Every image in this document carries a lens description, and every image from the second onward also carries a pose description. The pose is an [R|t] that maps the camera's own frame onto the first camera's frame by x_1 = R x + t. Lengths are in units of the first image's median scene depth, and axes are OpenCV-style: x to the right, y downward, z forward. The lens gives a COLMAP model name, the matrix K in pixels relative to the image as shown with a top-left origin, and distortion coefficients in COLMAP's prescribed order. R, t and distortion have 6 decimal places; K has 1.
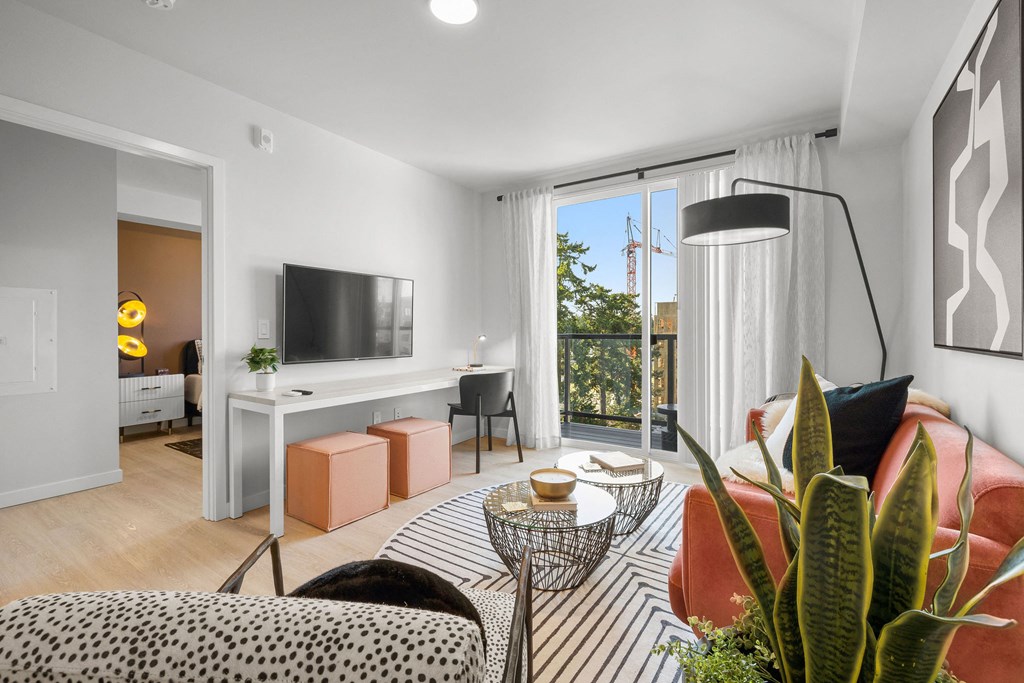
lens RADIAL K [[441.8, 0, 512.4], [0, 441.8, 334.1], [0, 0, 1]] dist [-0.017759, 0.000554]
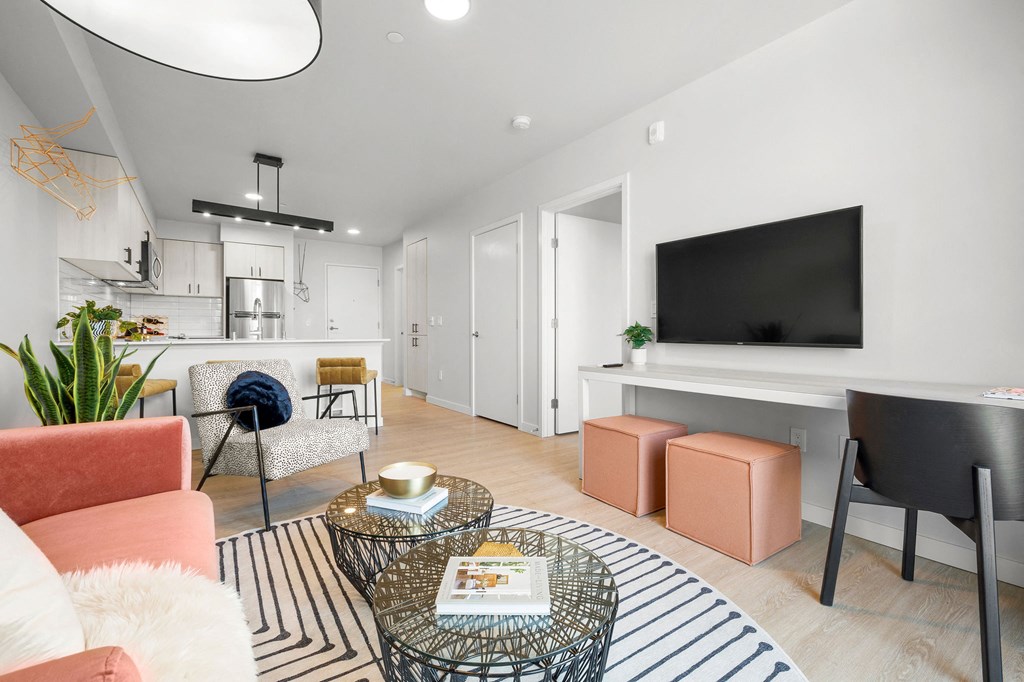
lens RADIAL K [[441.8, 0, 518.0], [0, 441.8, 333.2], [0, 0, 1]] dist [-0.017759, 0.000554]
pose [[-0.354462, 0.012016, -0.934993, 0.569946], [-0.000787, 0.999913, 0.013148, 0.035658], [0.935070, 0.005396, -0.354422, 1.074816]]
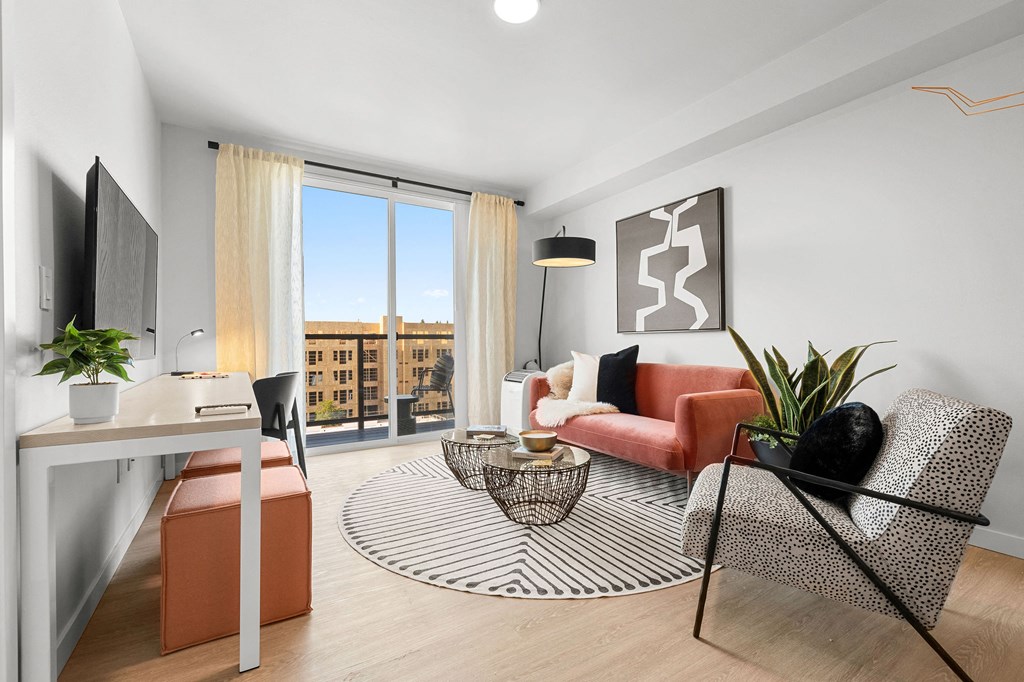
lens RADIAL K [[441.8, 0, 506.1], [0, 441.8, 340.5], [0, 0, 1]] dist [-0.017759, 0.000554]
pose [[0.432617, 0.004015, 0.901569, -0.762672], [0.012502, 0.999867, -0.010451, 0.052143], [-0.901491, 0.015792, 0.432509, 0.393399]]
